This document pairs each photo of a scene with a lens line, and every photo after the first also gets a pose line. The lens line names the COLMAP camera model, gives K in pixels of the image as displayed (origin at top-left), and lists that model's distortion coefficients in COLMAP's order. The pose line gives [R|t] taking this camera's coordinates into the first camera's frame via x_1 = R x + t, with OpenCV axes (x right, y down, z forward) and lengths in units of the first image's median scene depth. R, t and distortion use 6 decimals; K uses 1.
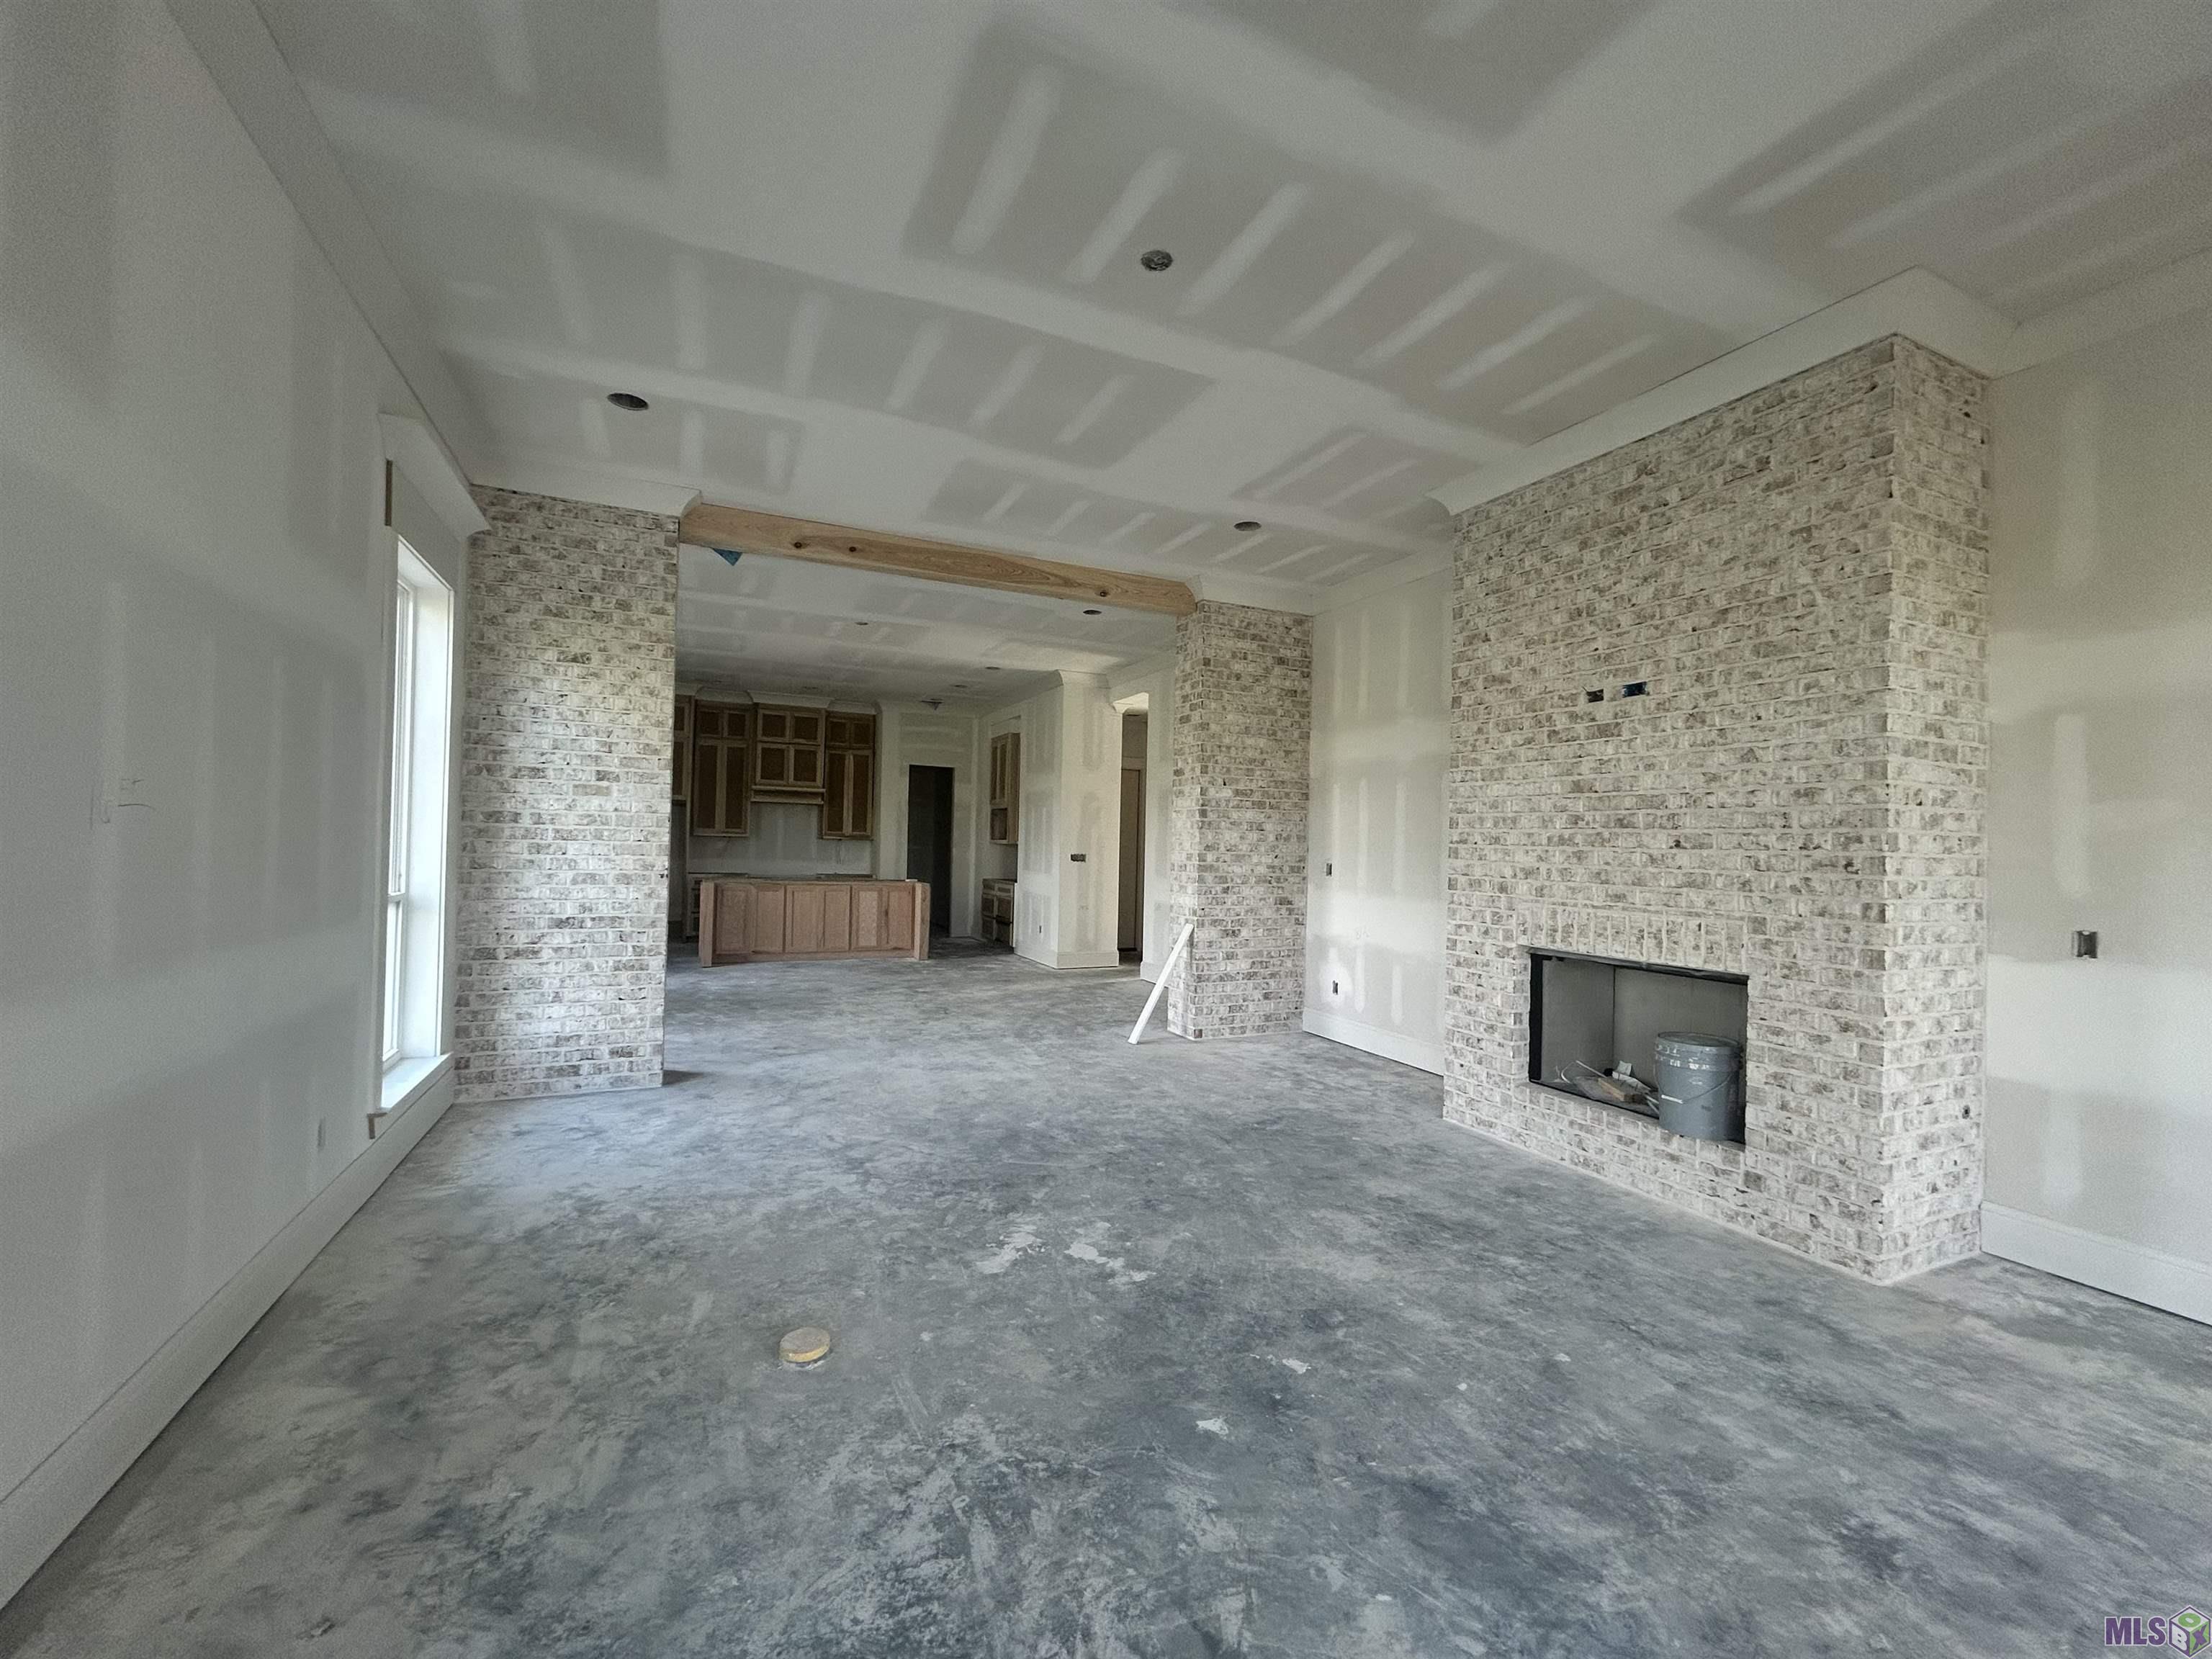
lens RADIAL K [[899.0, 0, 1109.9], [0, 899.0, 843.3], [0, 0, 1]] dist [-0.002507, -0.000013]
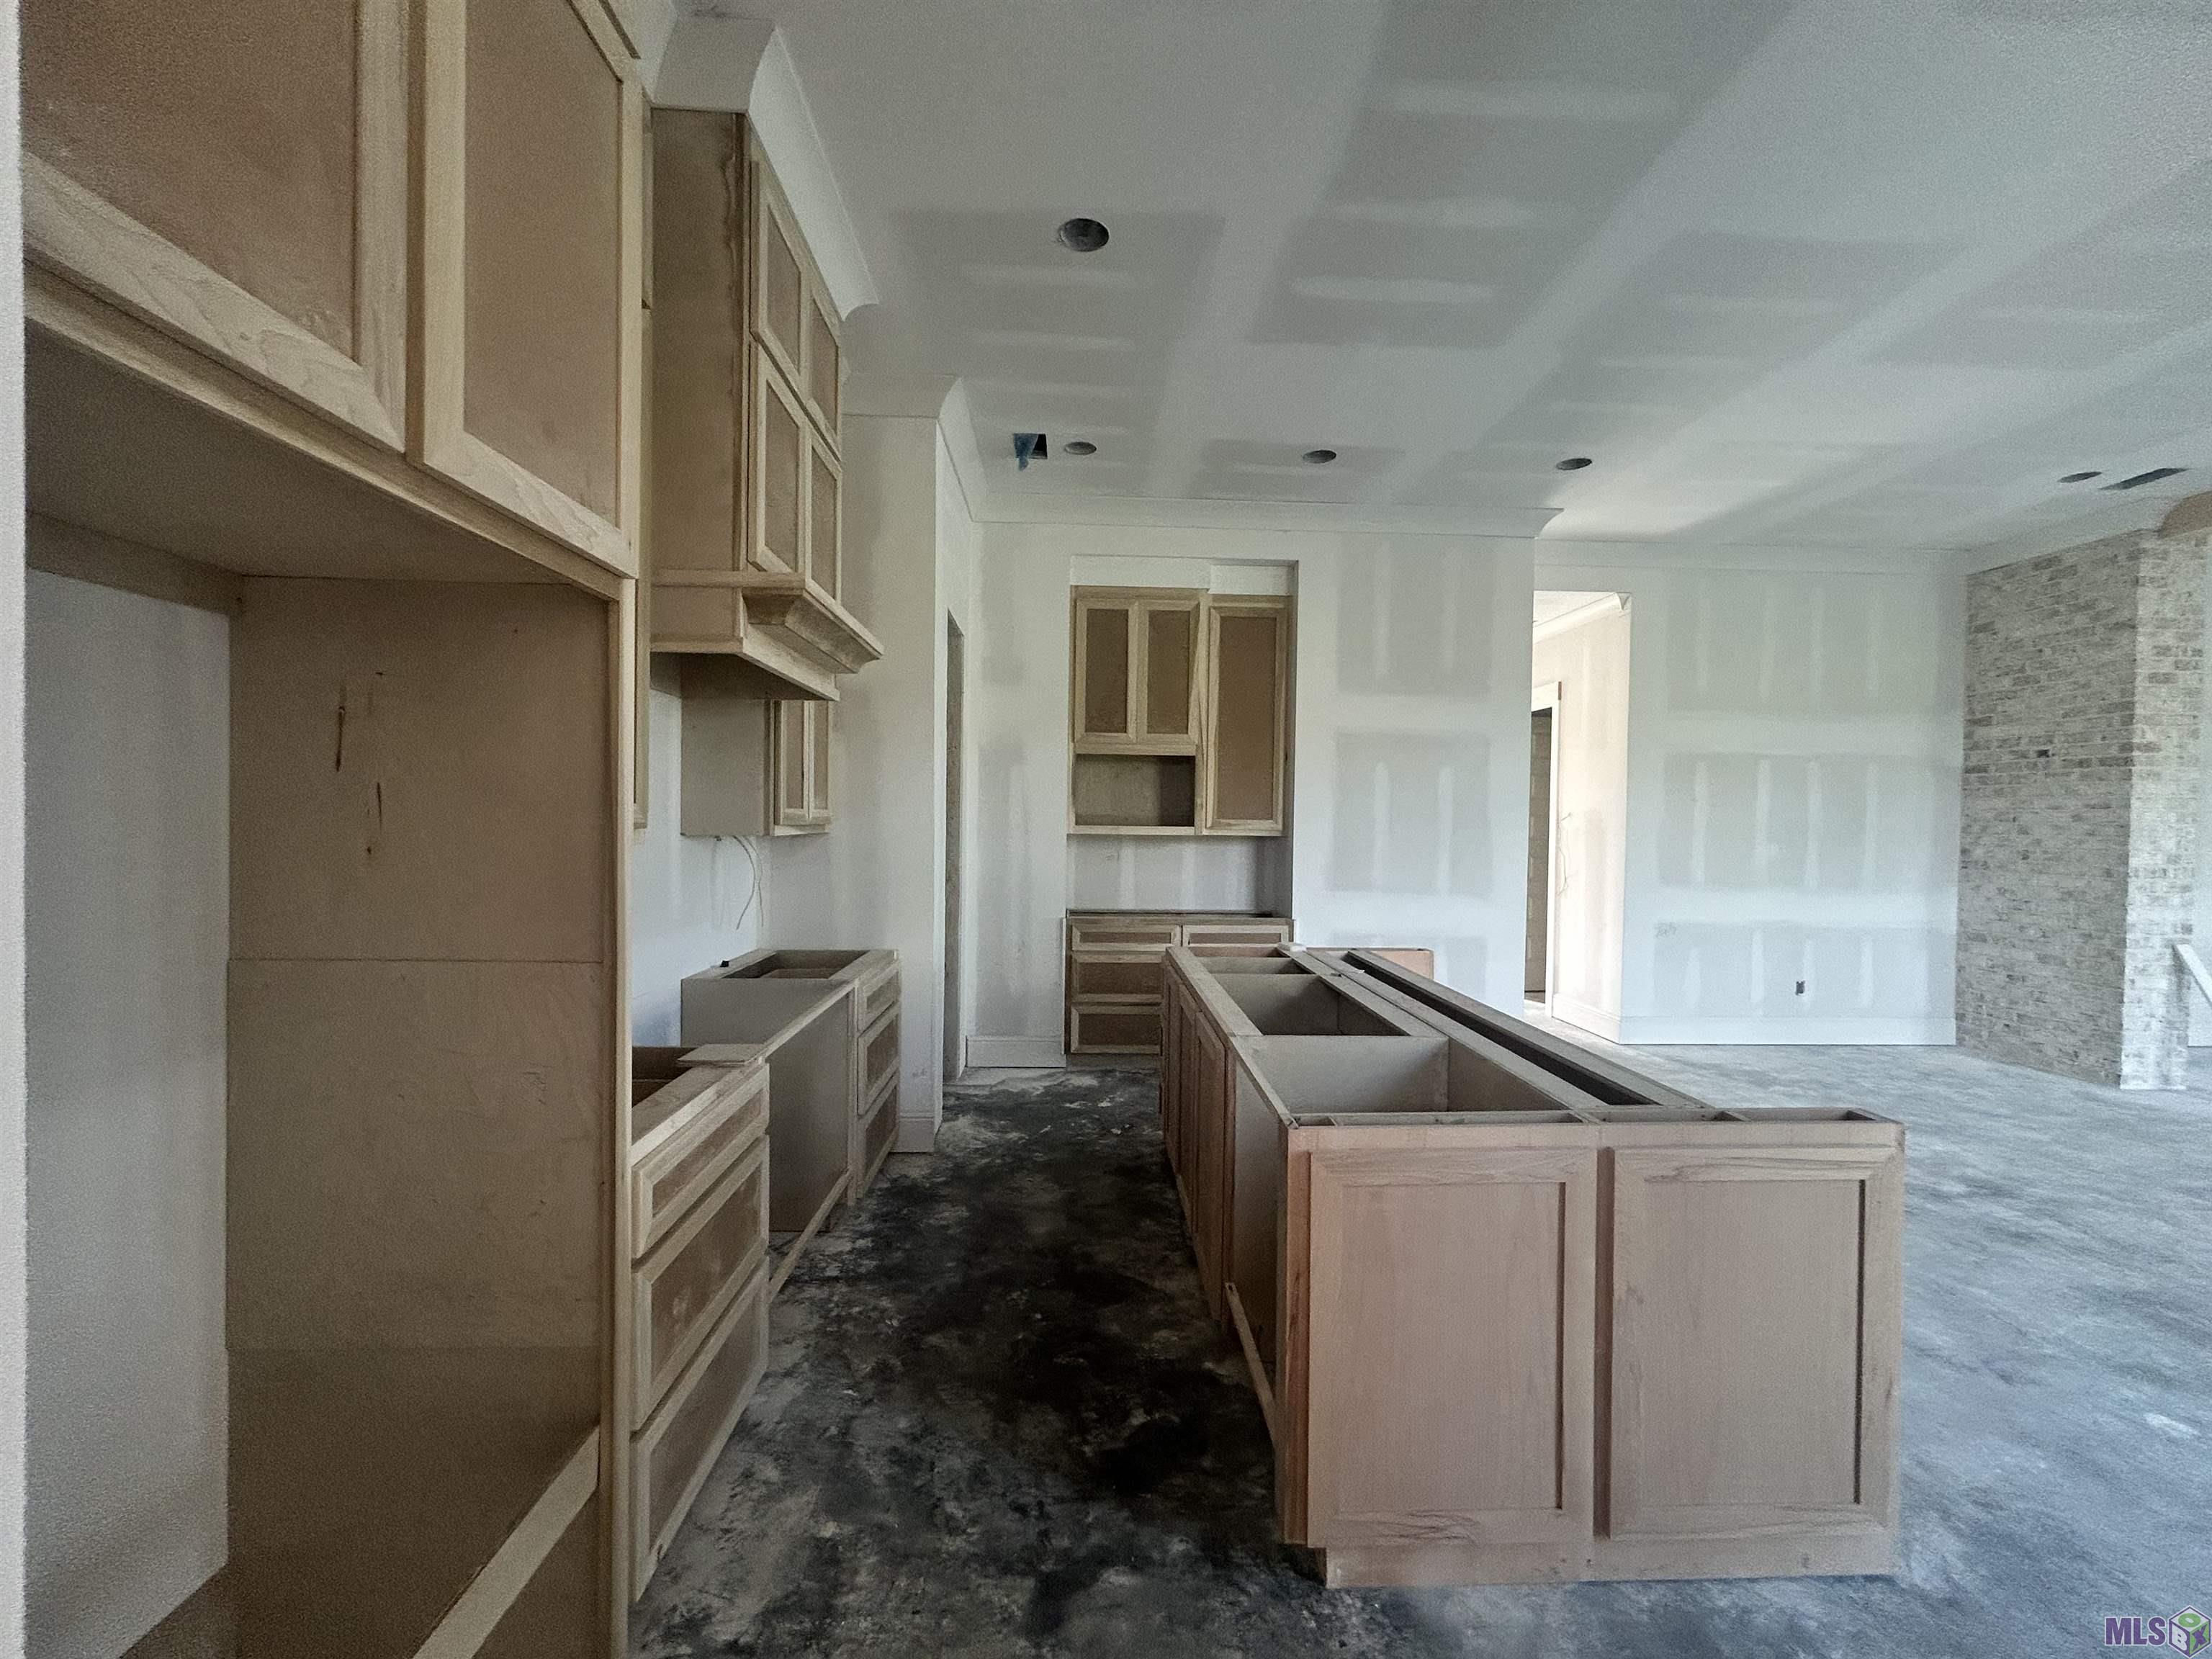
lens RADIAL K [[899.0, 0, 1102.3], [0, 899.0, 835.8], [0, 0, 1]] dist [-0.002507, -0.000013]
pose [[0.376692, -0.037958, 0.925561, -1.378145], [-0.007040, 0.999014, 0.043835, -0.045541], [-0.926312, -0.023028, 0.376053, 2.212887]]
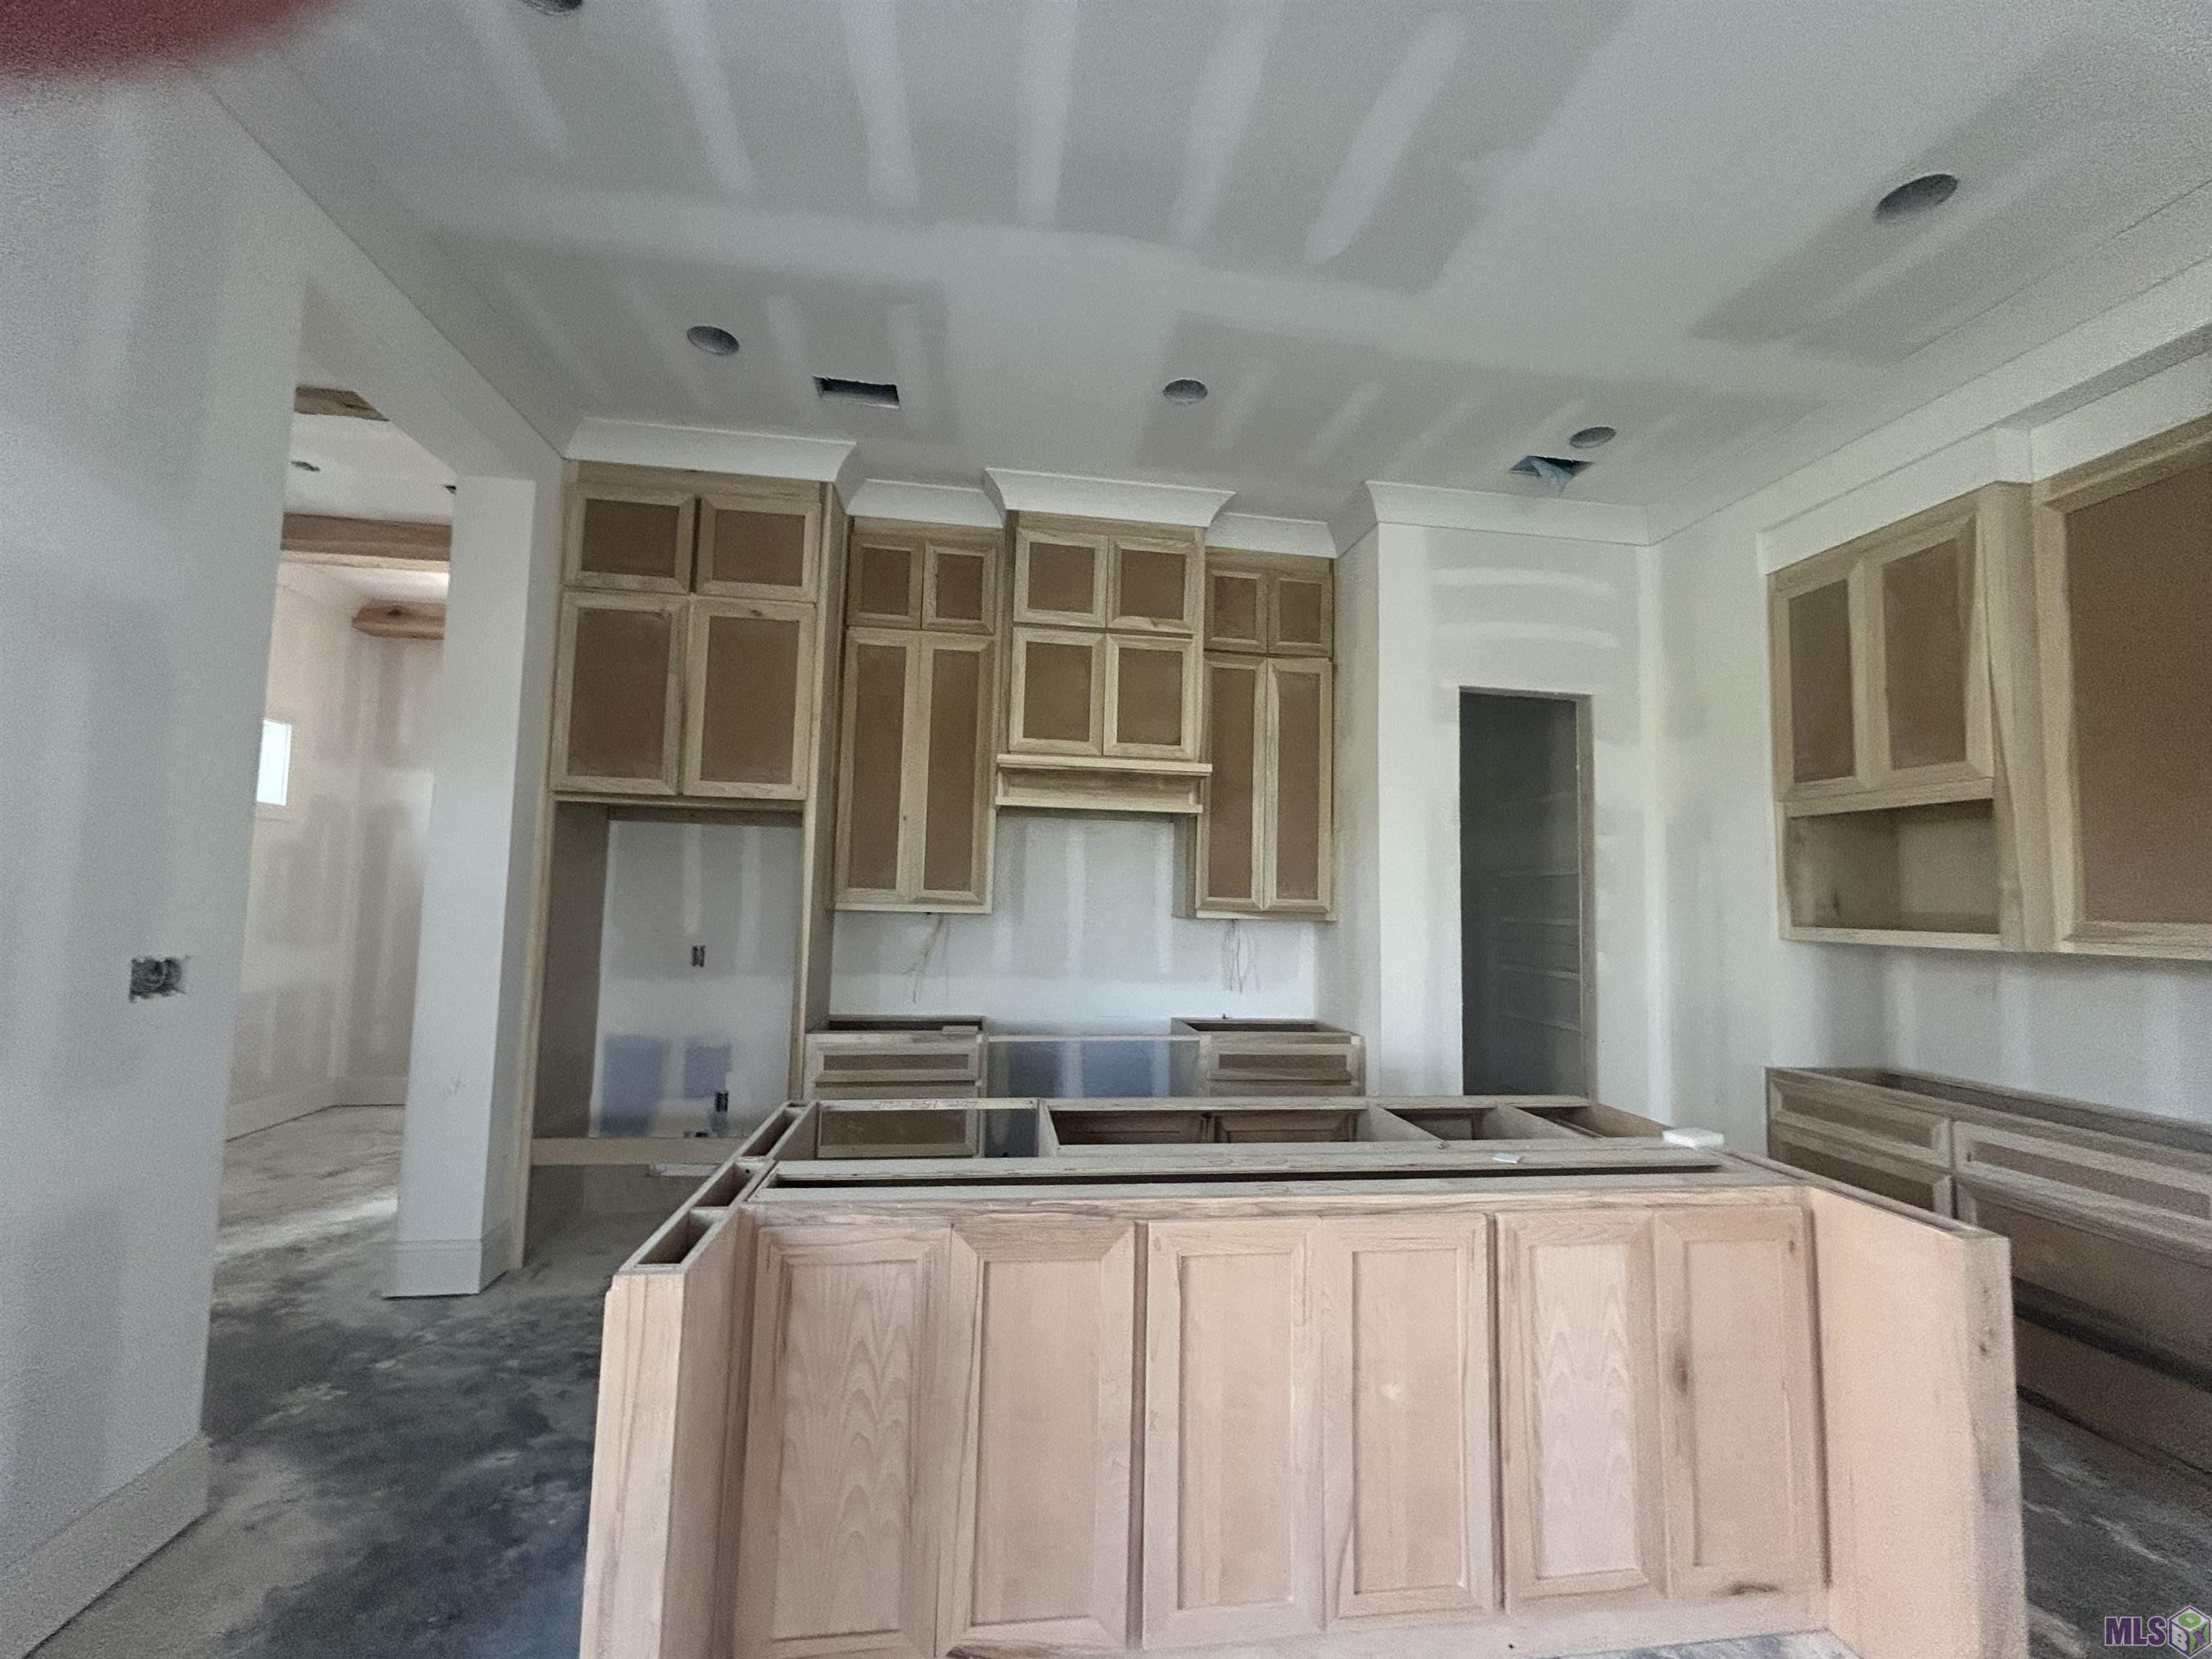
lens RADIAL K [[899.0, 0, 1112.9], [0, 899.0, 827.4], [0, 0, 1]] dist [-0.002507, -0.000013]
pose [[0.959281, -0.023967, -0.281433, -0.690924], [-0.000100, 0.996365, -0.085190, -0.028510], [0.282452, 0.081749, 0.955792, 1.816656]]
